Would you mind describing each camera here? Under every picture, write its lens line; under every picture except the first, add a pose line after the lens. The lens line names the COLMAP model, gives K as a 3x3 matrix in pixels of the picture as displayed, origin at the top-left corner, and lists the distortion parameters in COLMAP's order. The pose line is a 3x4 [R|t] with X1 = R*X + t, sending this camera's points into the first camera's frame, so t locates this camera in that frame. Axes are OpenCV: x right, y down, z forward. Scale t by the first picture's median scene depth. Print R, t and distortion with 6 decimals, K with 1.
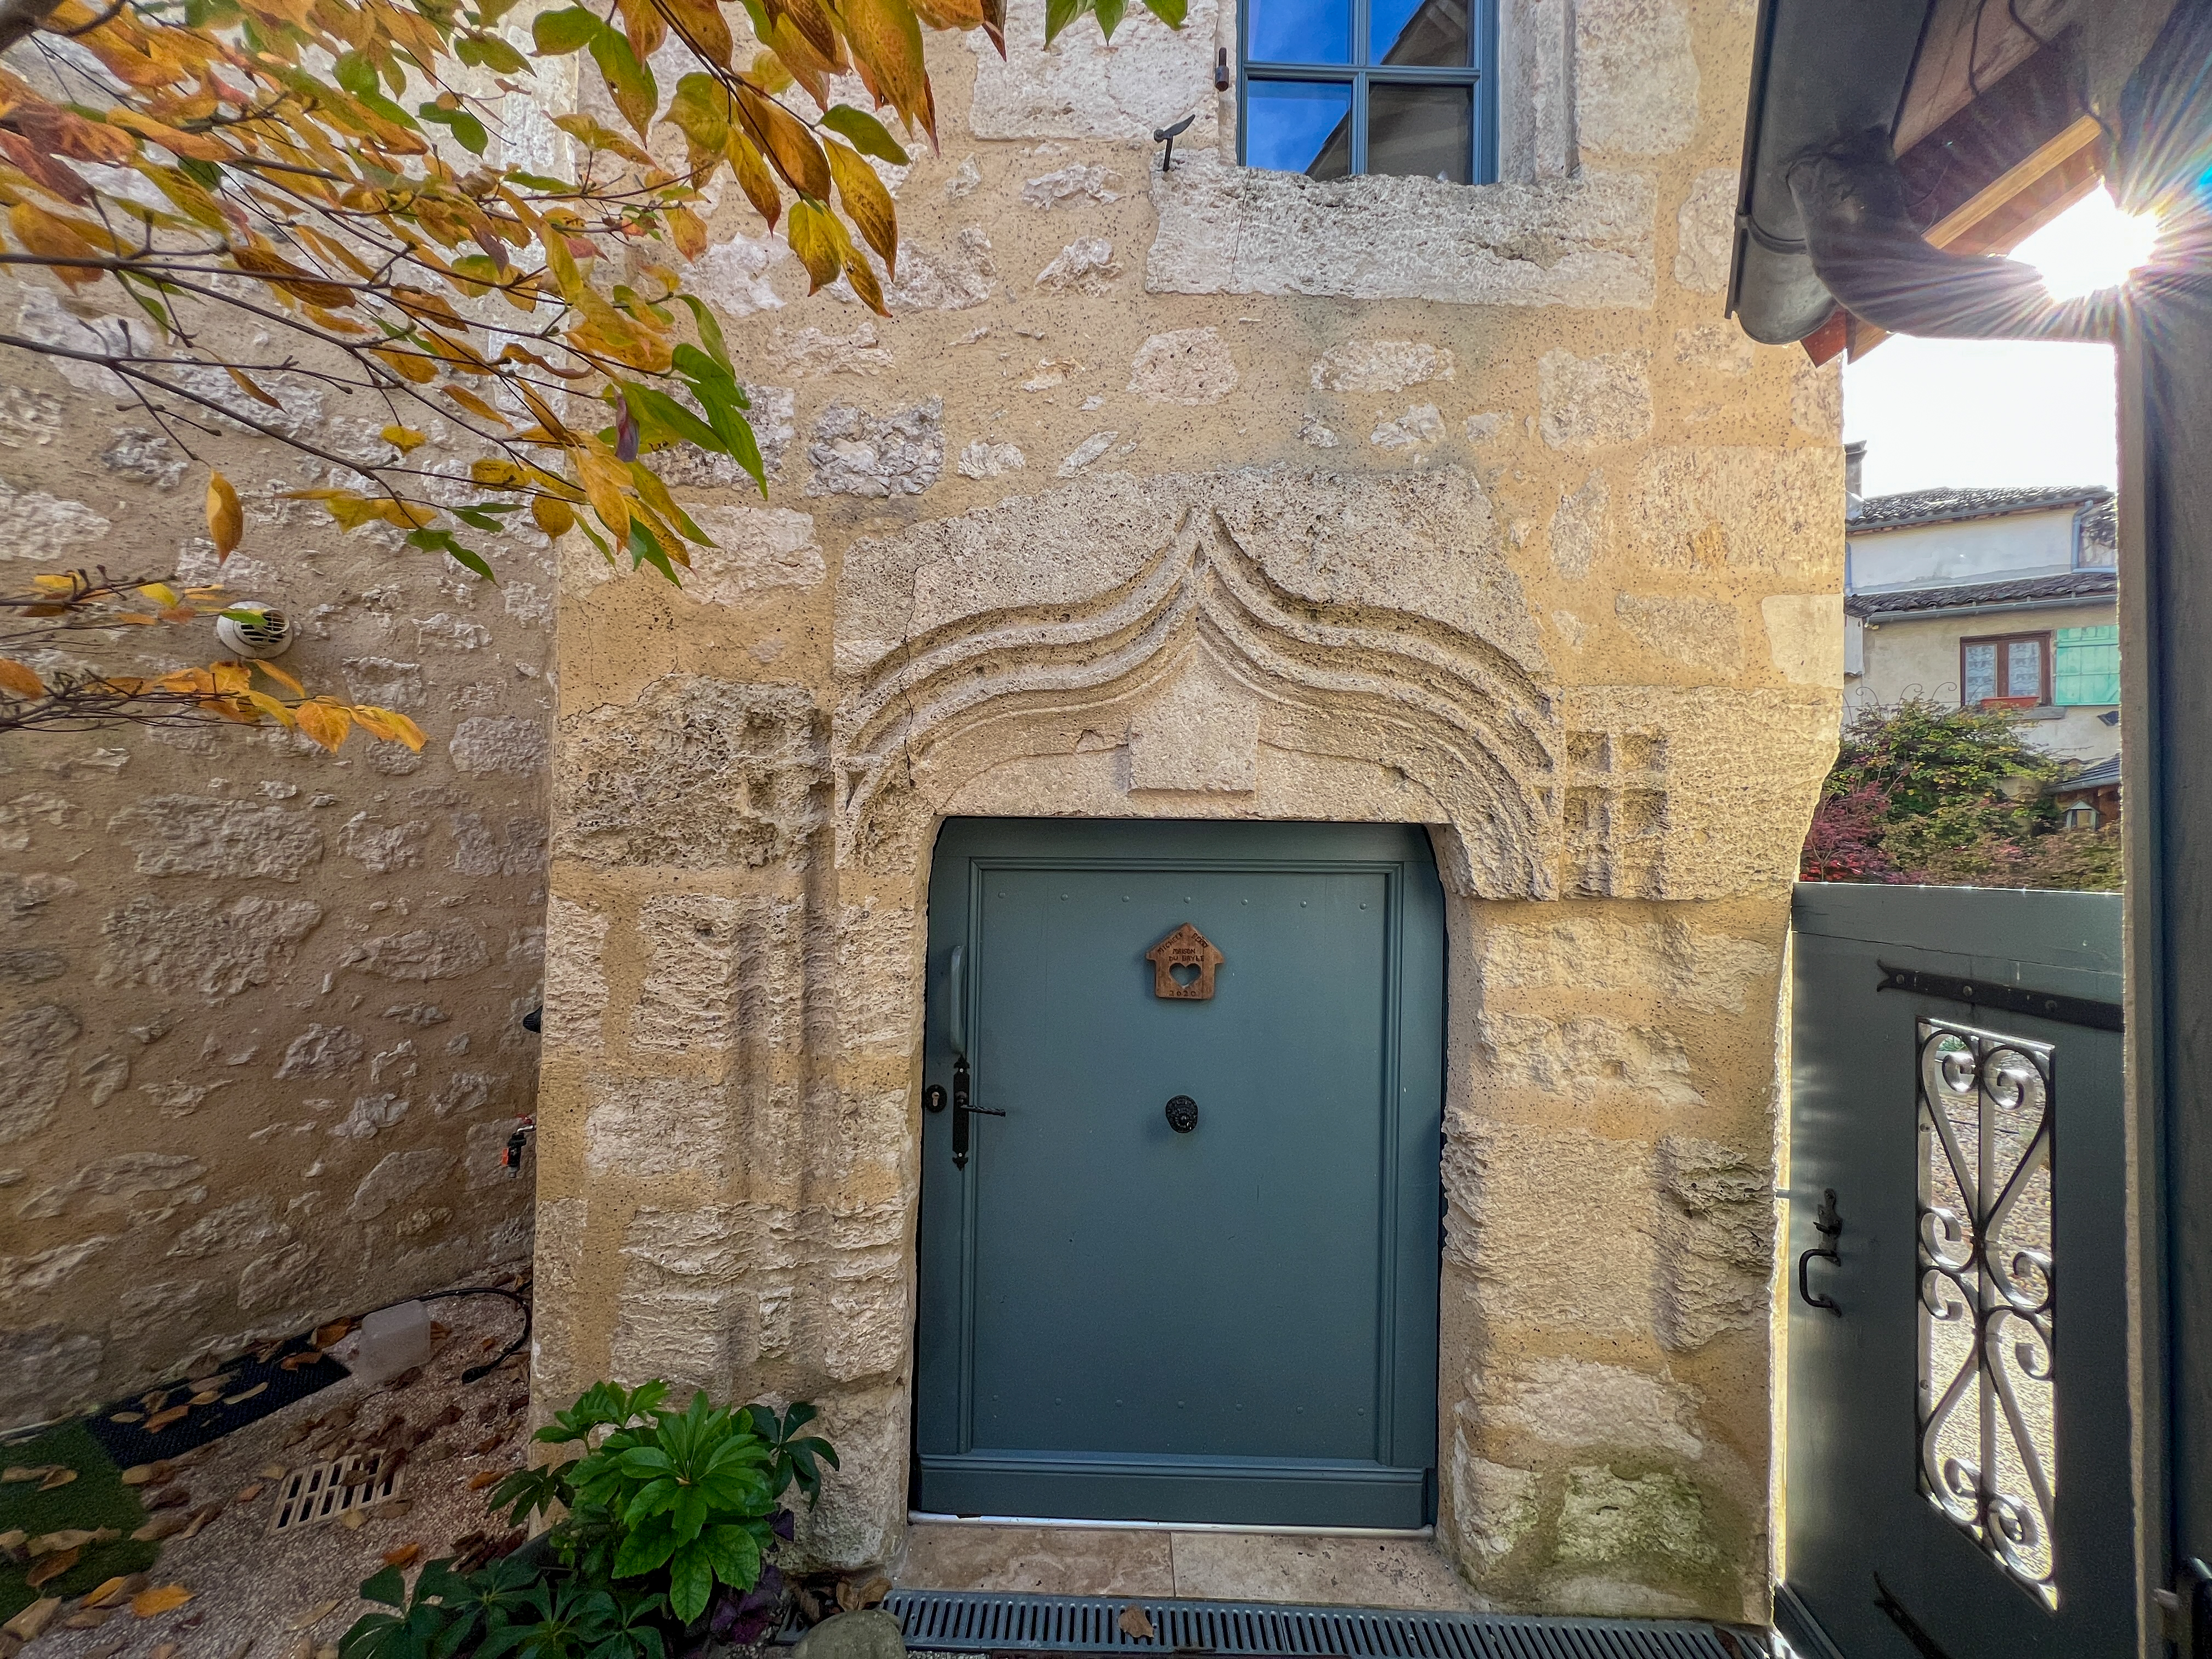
lens RADIAL K [[883.5, 0, 1101.1], [0, 883.5, 823.7], [0, 0, 1]] dist [0.000967, 0.001103]
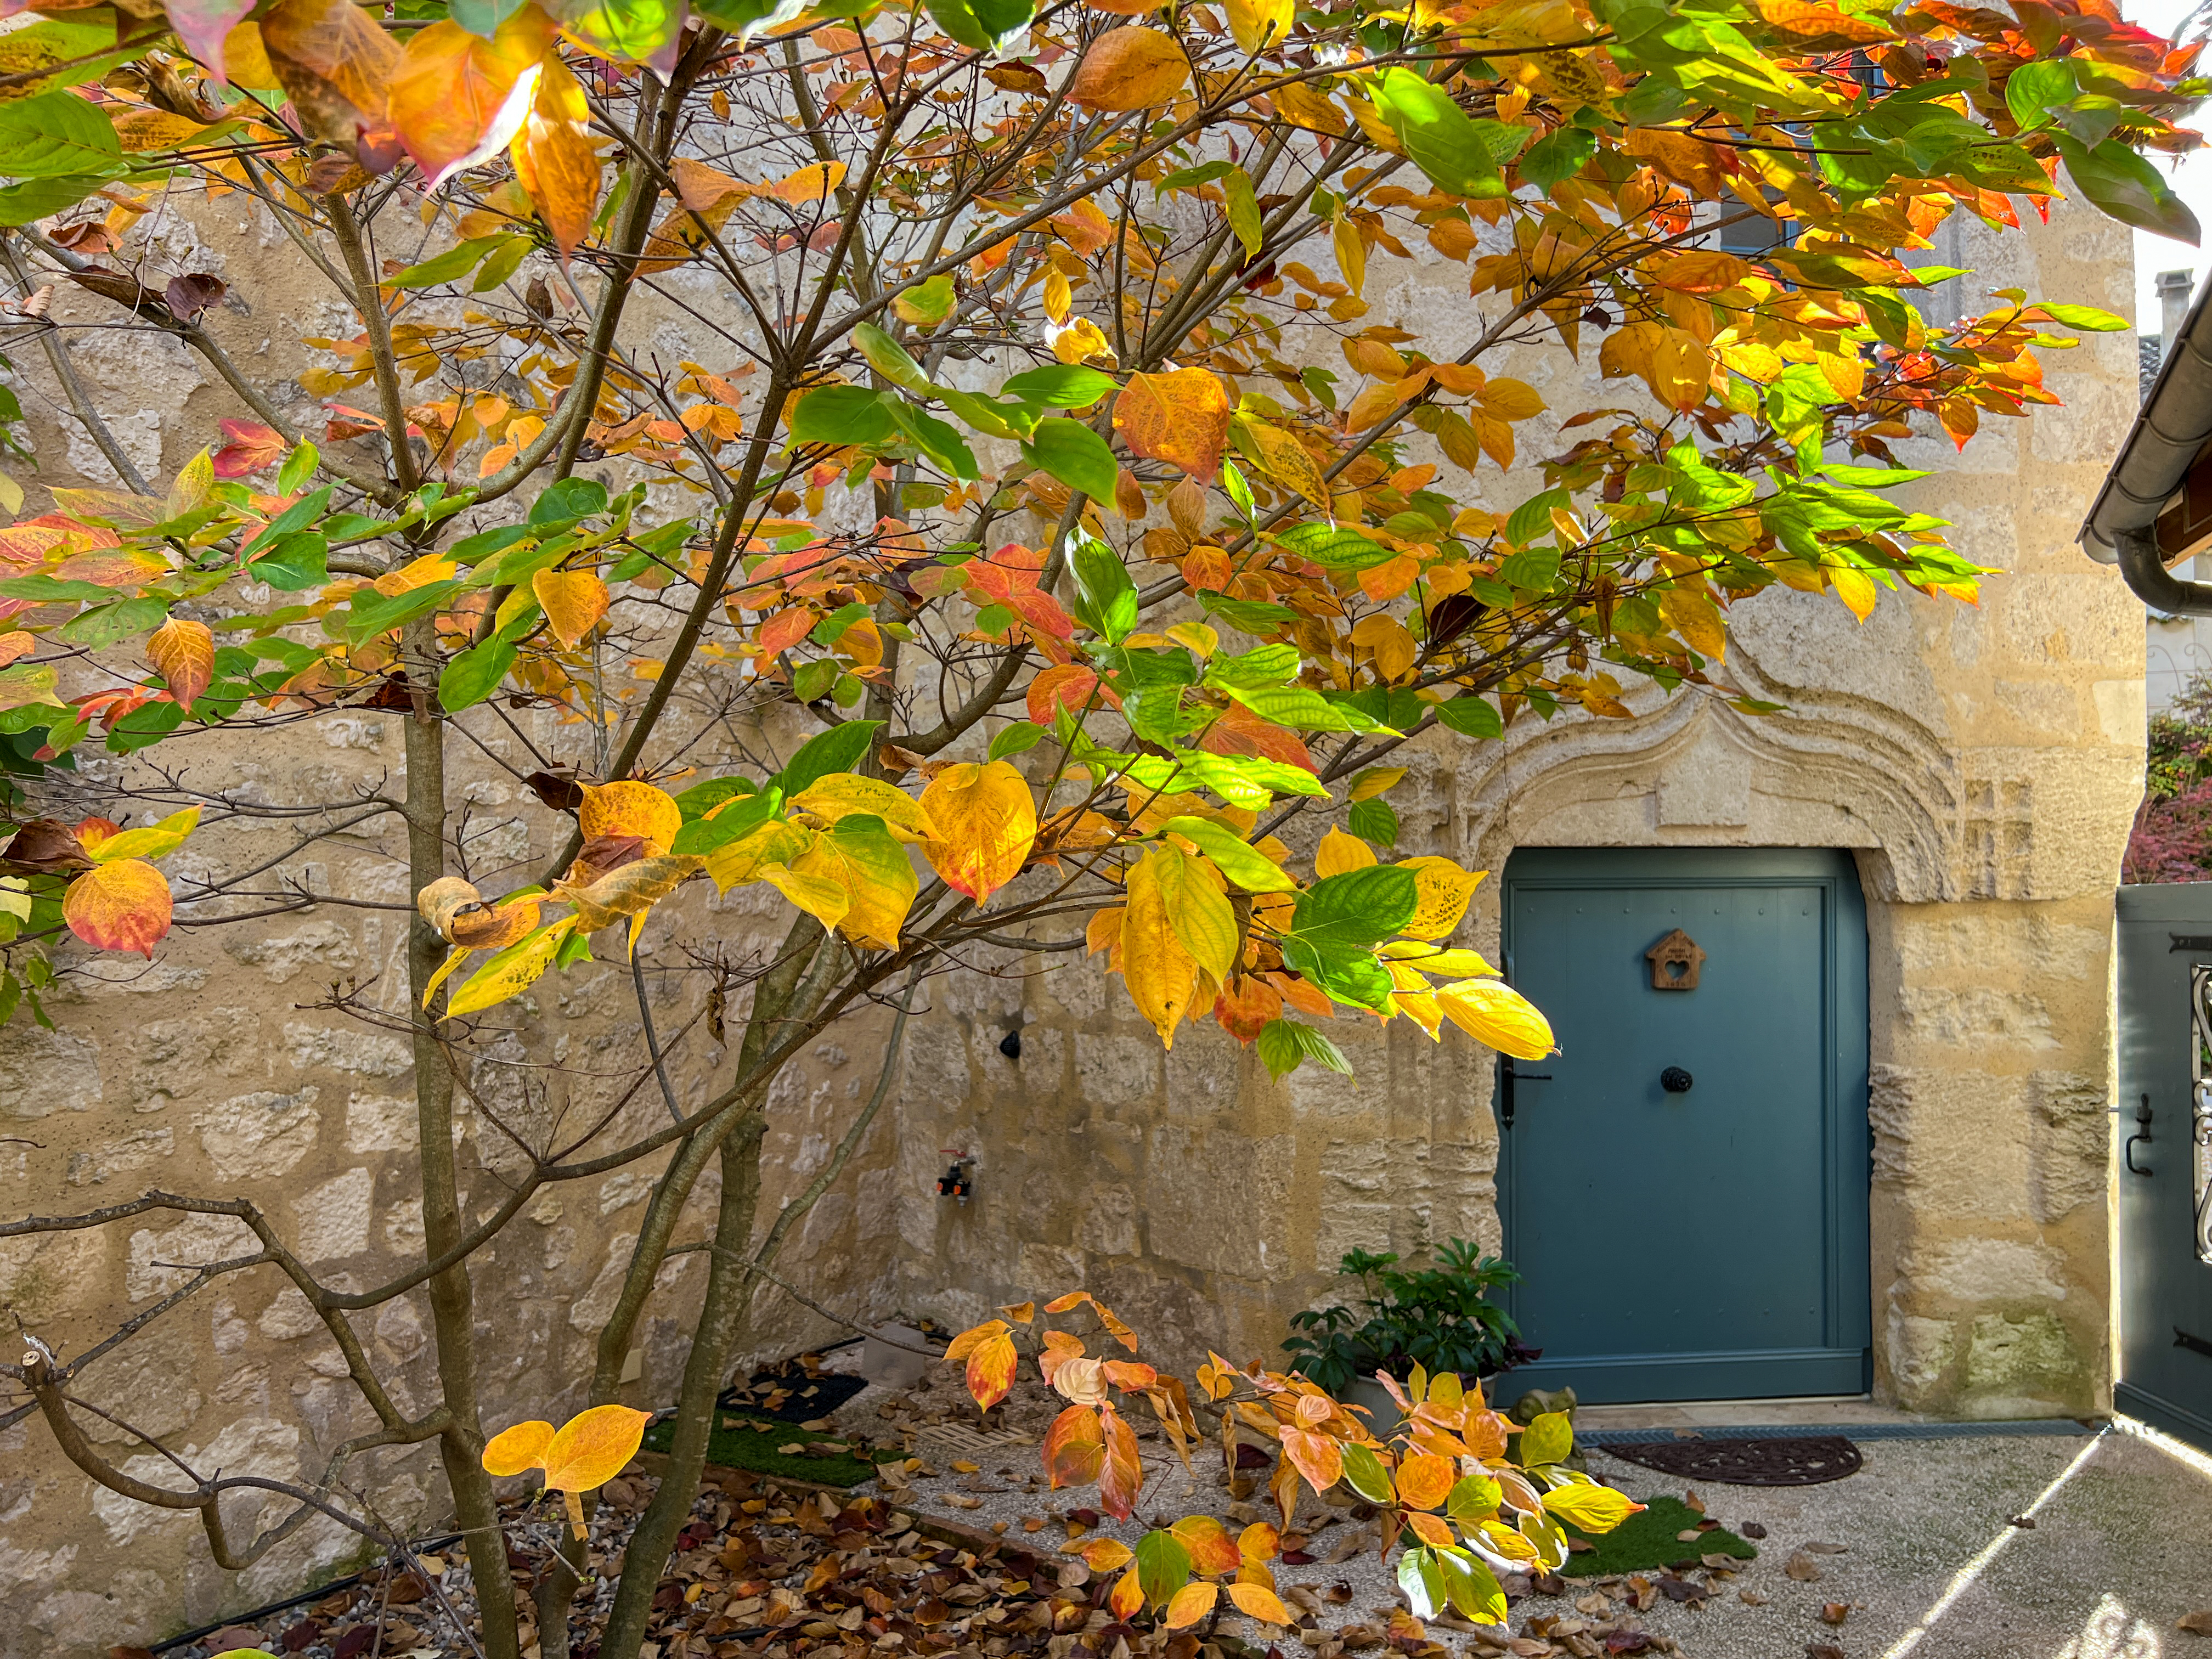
lens RADIAL K [[1689.6, 0, 1106.9], [0, 1689.6, 838.9], [0, 0, 1]] dist [0.039006, -0.018152]
pose [[0.990550, -0.013089, 0.136529, -1.157236], [0.014075, 0.999881, -0.006261, -0.013529], [-0.136431, 0.008124, 0.990616, -1.447199]]
